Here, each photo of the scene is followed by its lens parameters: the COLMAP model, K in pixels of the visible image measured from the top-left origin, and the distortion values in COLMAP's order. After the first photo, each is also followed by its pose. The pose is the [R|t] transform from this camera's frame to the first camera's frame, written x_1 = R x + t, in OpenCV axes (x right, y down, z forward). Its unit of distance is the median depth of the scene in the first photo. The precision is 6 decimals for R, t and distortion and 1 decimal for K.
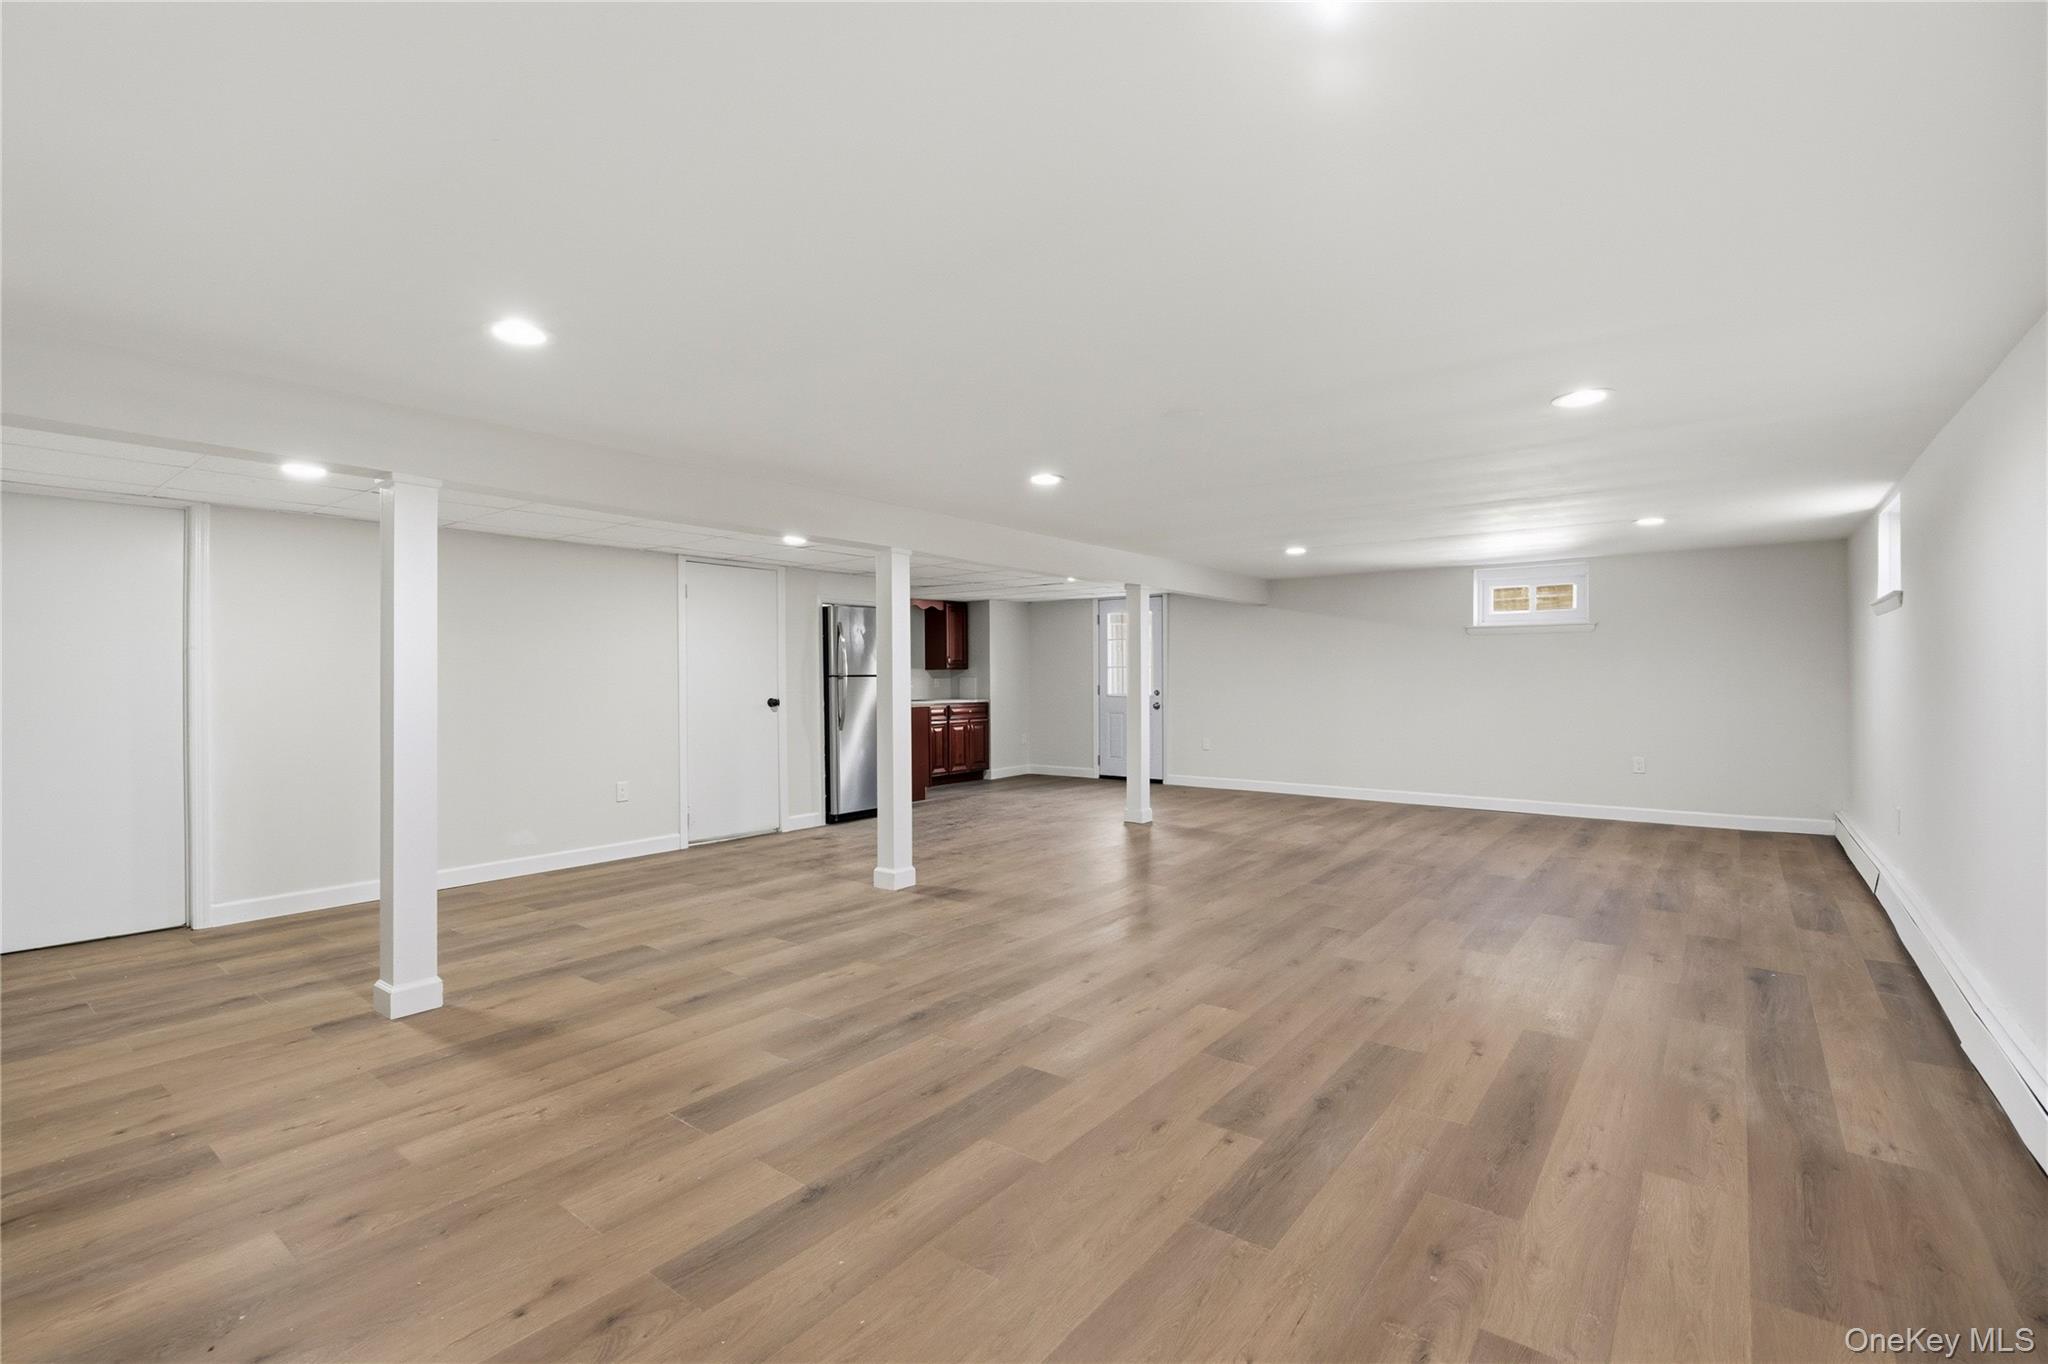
lens RADIAL K [[914.9, 0, 996.3], [0, 914.9, 674.0], [0, 0, 1]] dist [-0.013459, 0.001259]
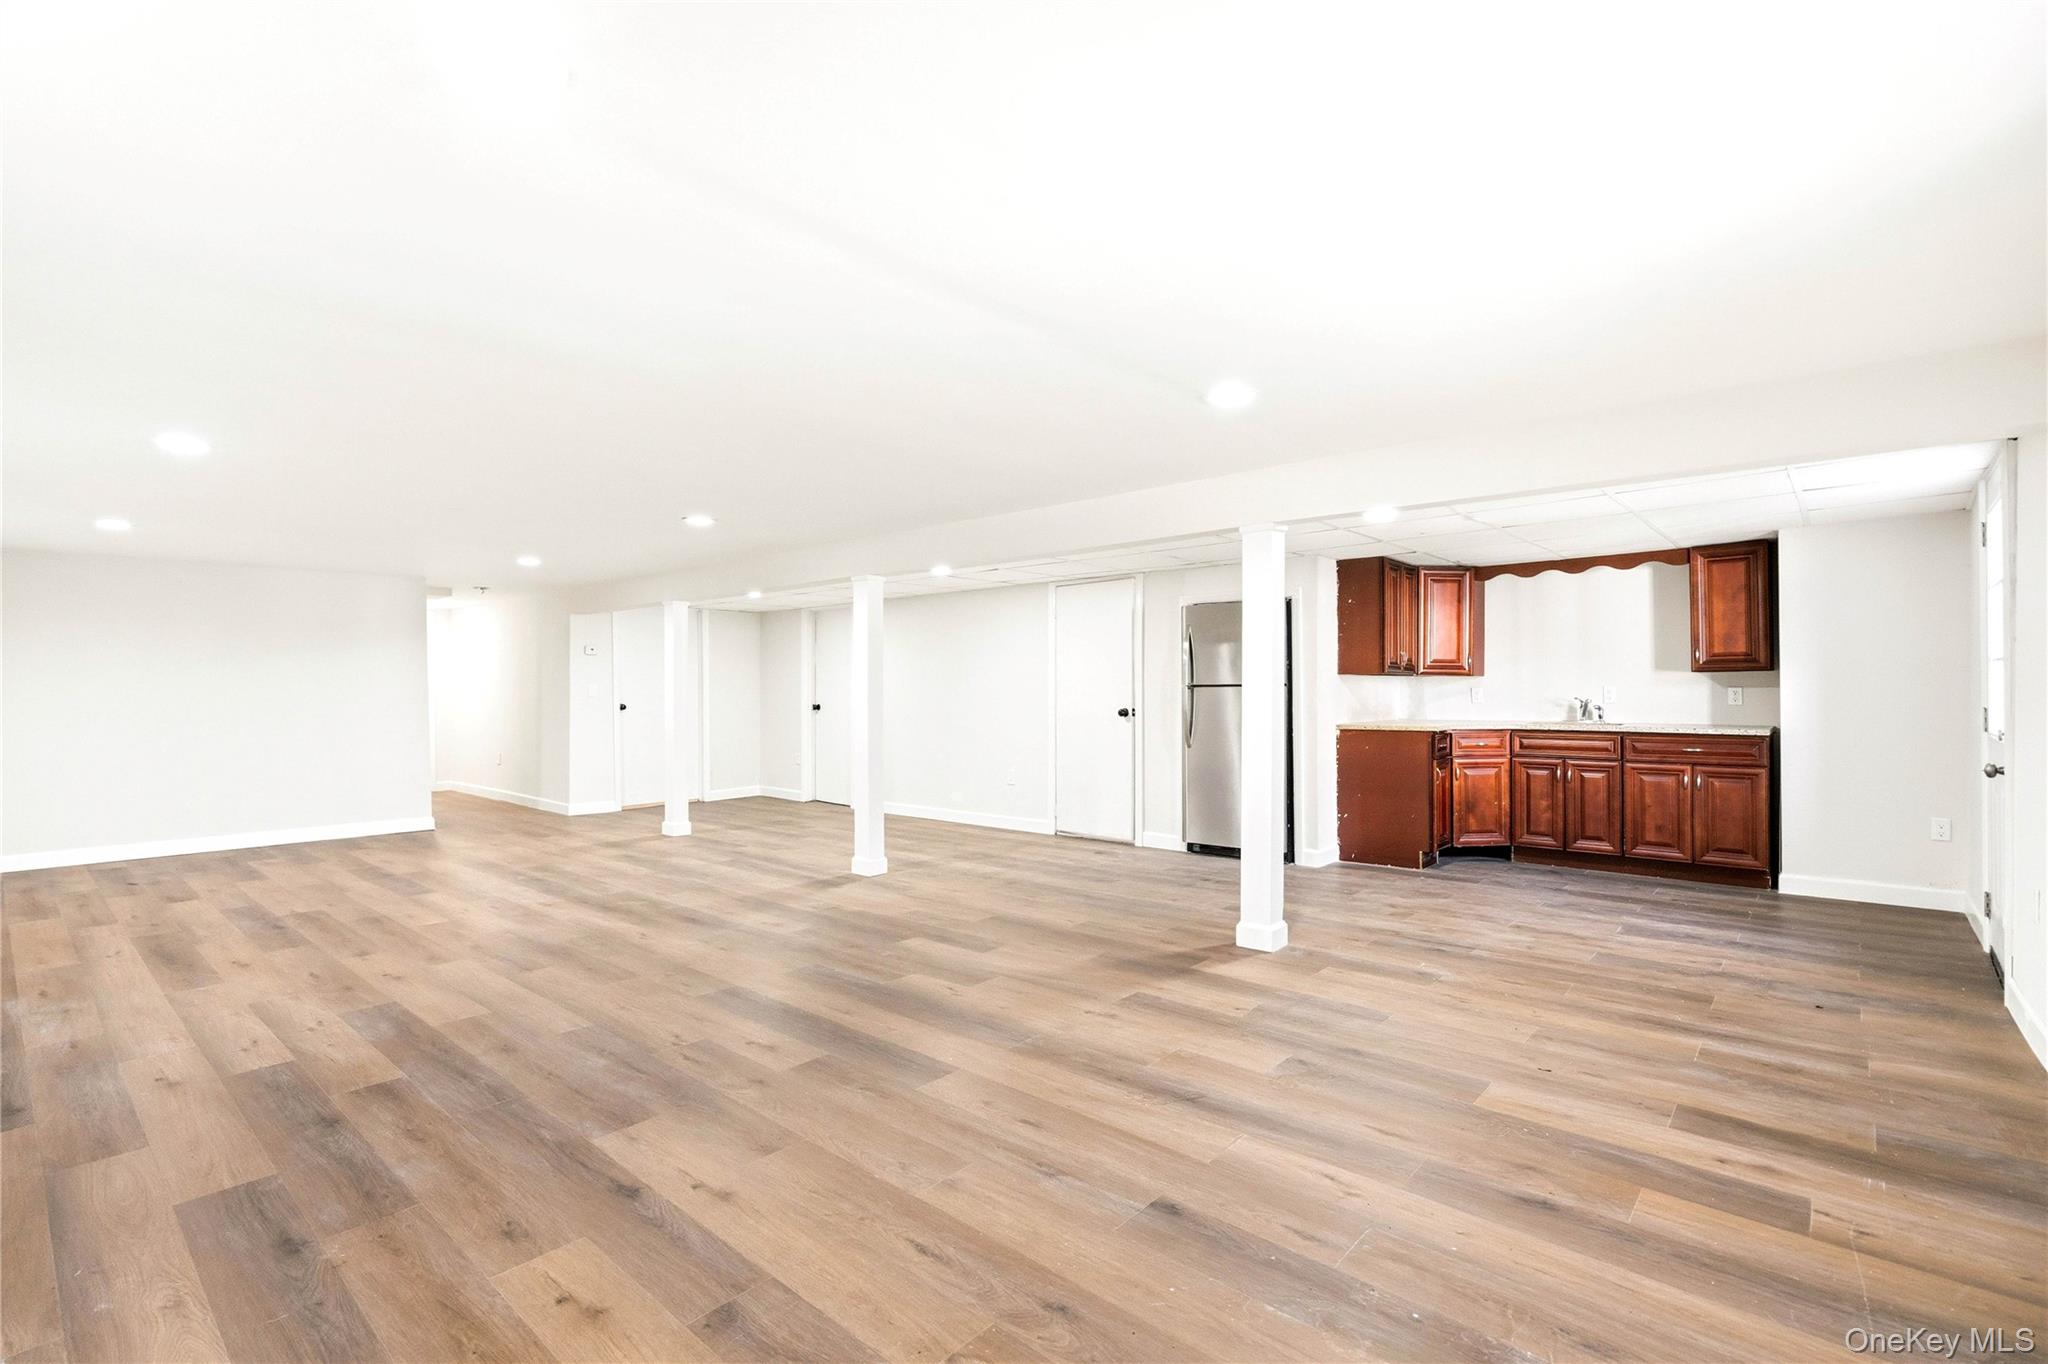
lens RADIAL K [[914.9, 0, 996.3], [0, 914.9, 674.0], [0, 0, 1]] dist [-0.013459, 0.001259]
pose [[-0.038286, -0.010763, -0.999209, 0.764035], [0.007075, 0.999914, -0.011042, -0.000546], [0.999242, -0.007492, -0.038207, 0.905153]]
